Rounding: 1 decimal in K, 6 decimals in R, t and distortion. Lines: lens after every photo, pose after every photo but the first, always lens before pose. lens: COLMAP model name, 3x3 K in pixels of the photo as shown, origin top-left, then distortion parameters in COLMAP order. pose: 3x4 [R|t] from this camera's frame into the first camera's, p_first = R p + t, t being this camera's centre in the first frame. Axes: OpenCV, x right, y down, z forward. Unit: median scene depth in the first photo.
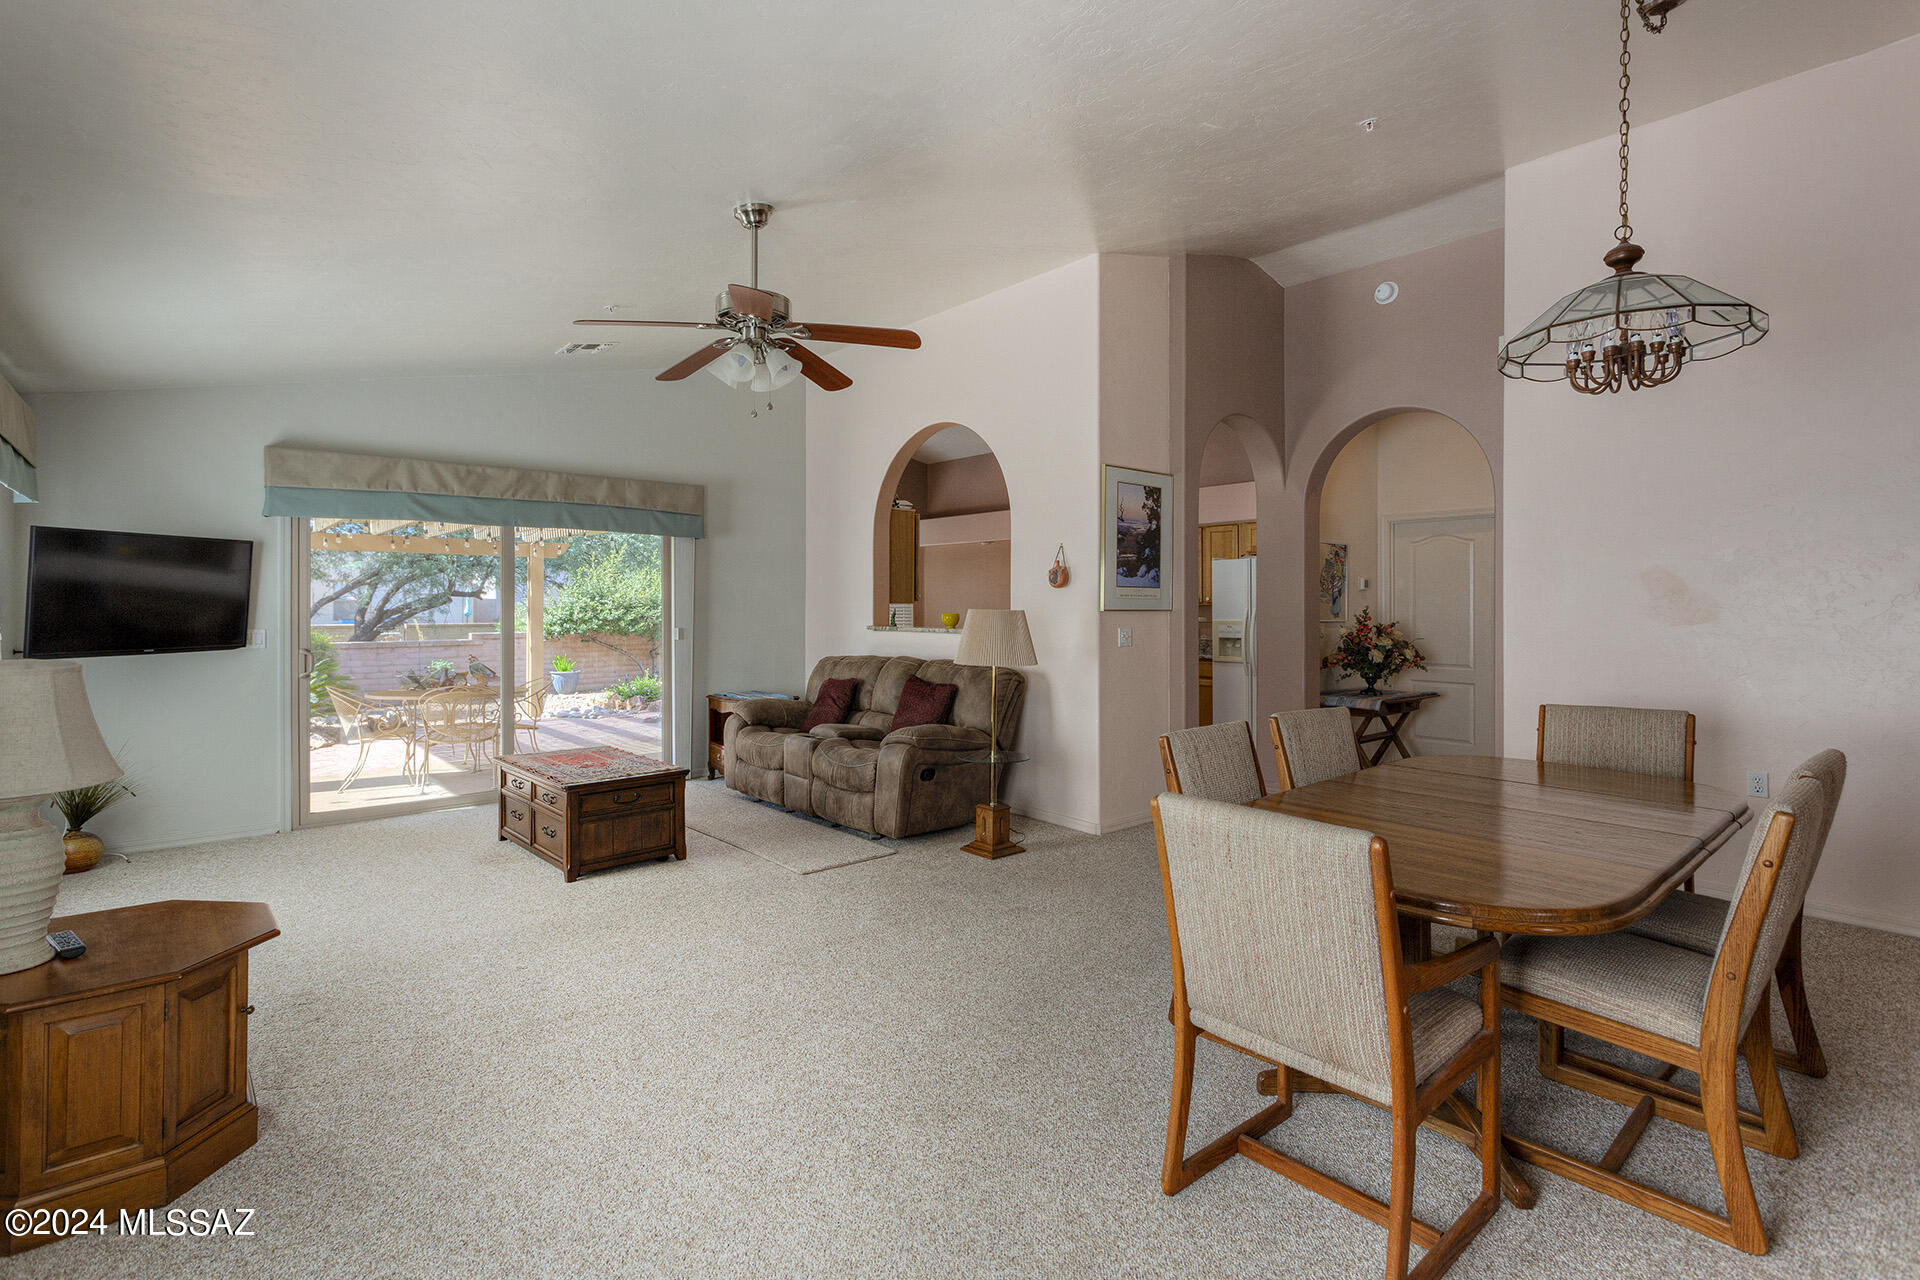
lens RADIAL K [[899.4, 0, 921.2], [0, 899.4, 600.6], [0, 0, 1]] dist [0.000060, 0.000140]
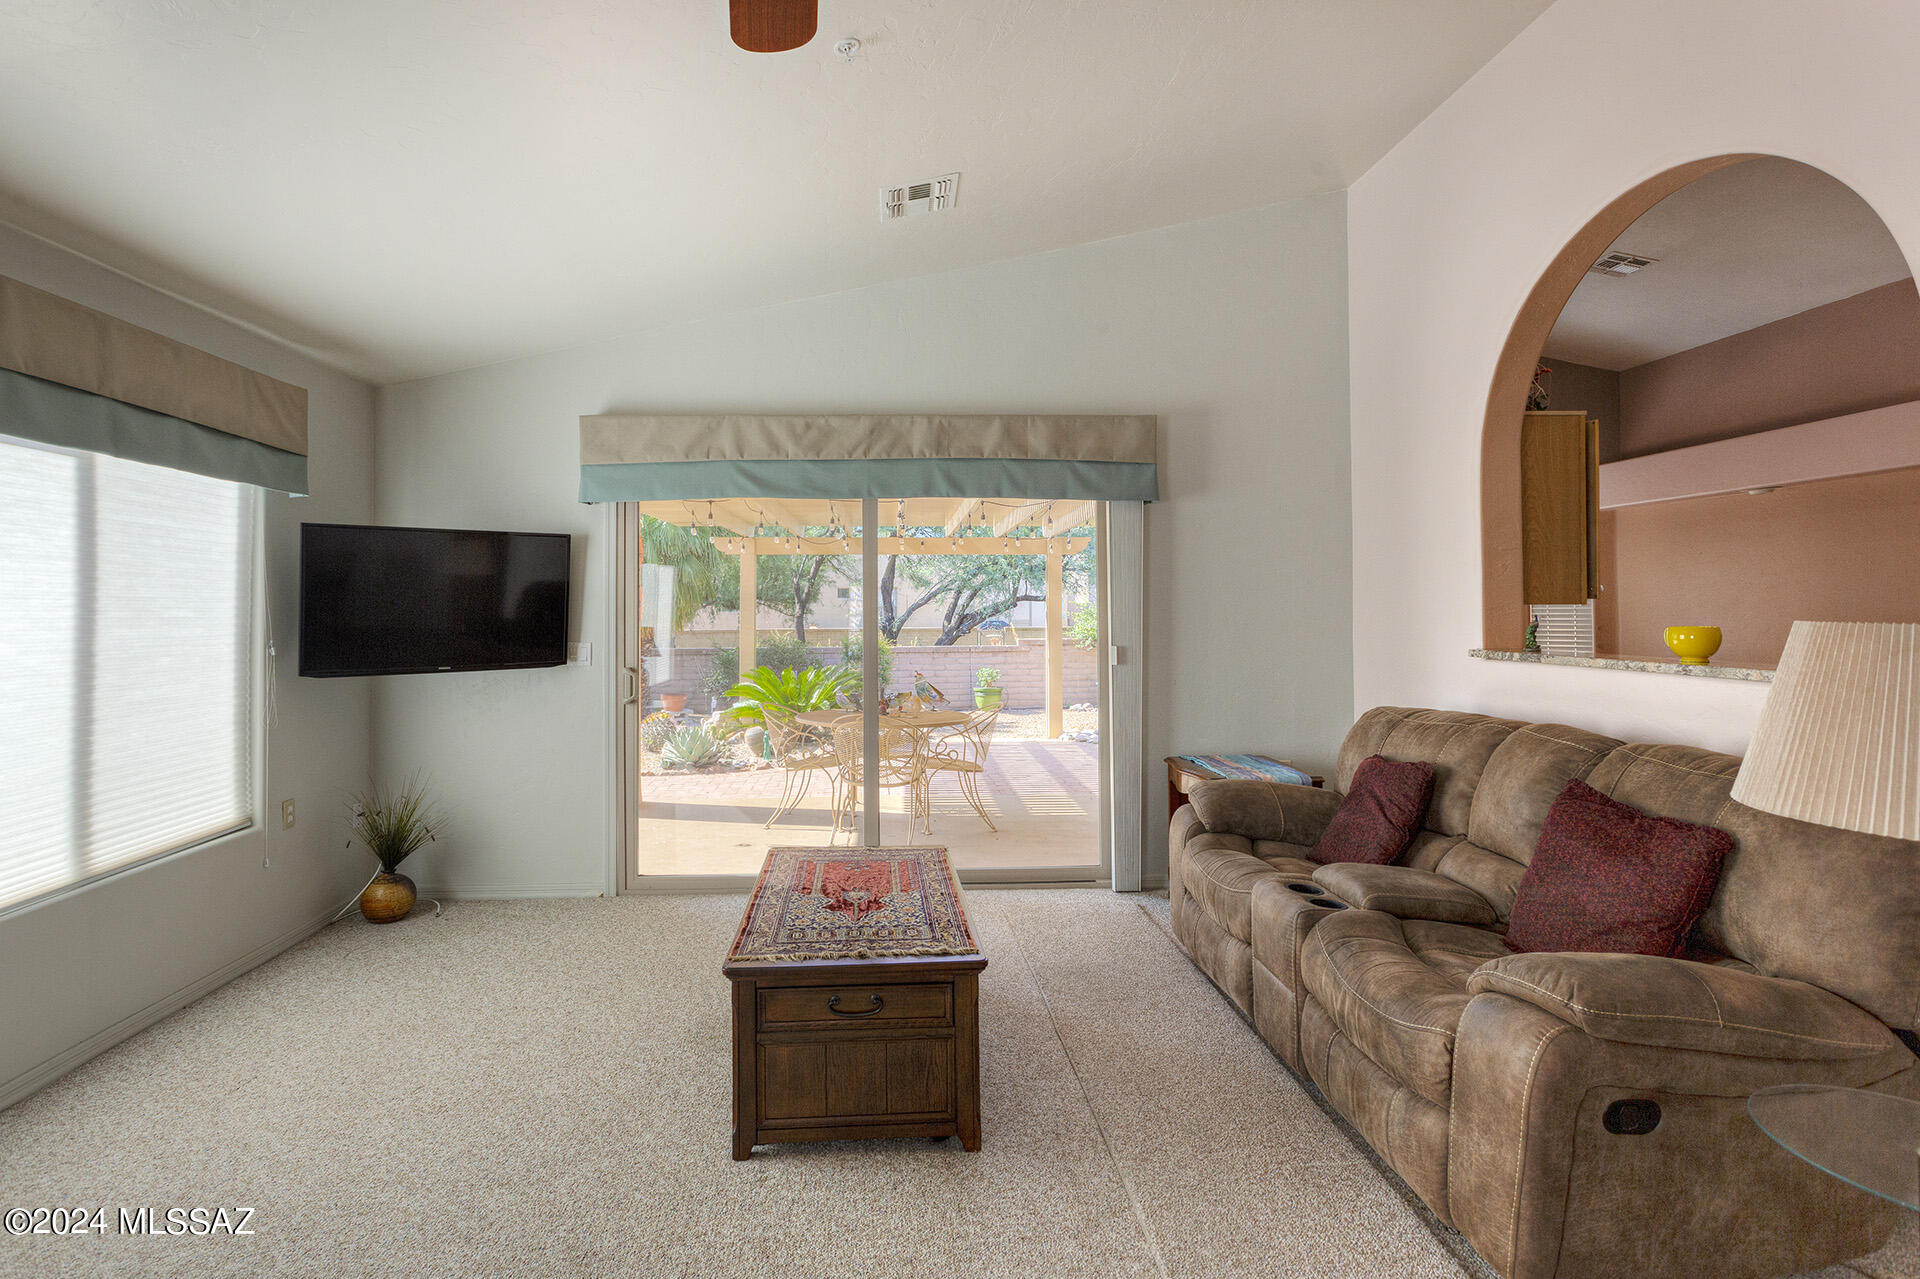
lens RADIAL K [[899.4, 0, 921.2], [0, 899.4, 600.1], [0, 0, 1]] dist [0.000060, 0.000140]
pose [[0.794917, -0.011624, -0.606607, 0.001960], [0.008700, 0.999932, -0.007761, 0.001990], [0.606656, 0.000892, 0.794964, 0.474133]]
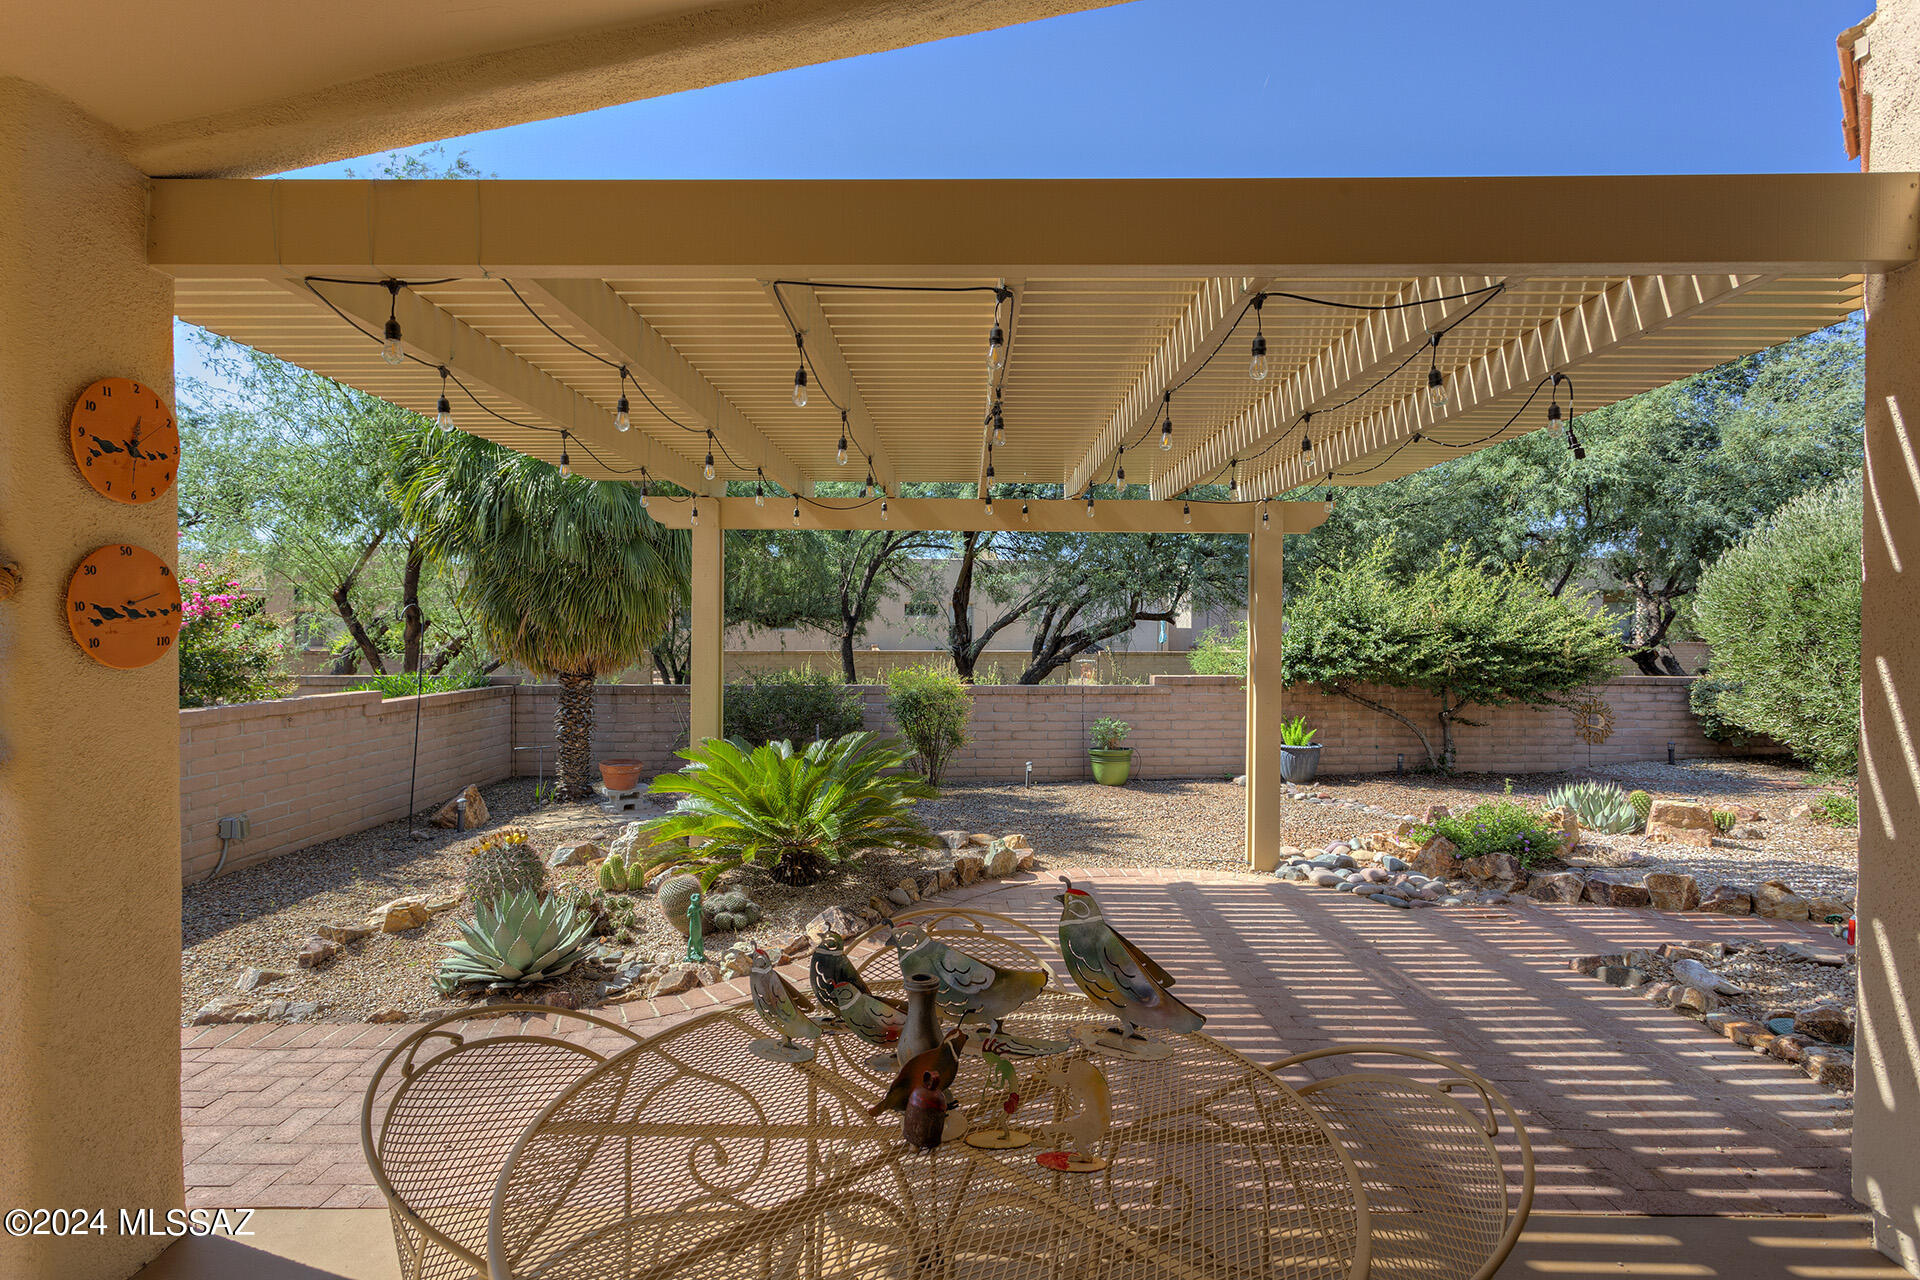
lens RADIAL K [[916.0, 0, 953.5], [0, 916.0, 628.6], [0, 0, 1]] dist [0.004111, 0.000368]
pose [[0.766369, 0.001780, -0.642398, -0.513918], [-0.000479, 0.999997, 0.002199, 0.001581], [0.642401, -0.001378, 0.766368, 1.102785]]
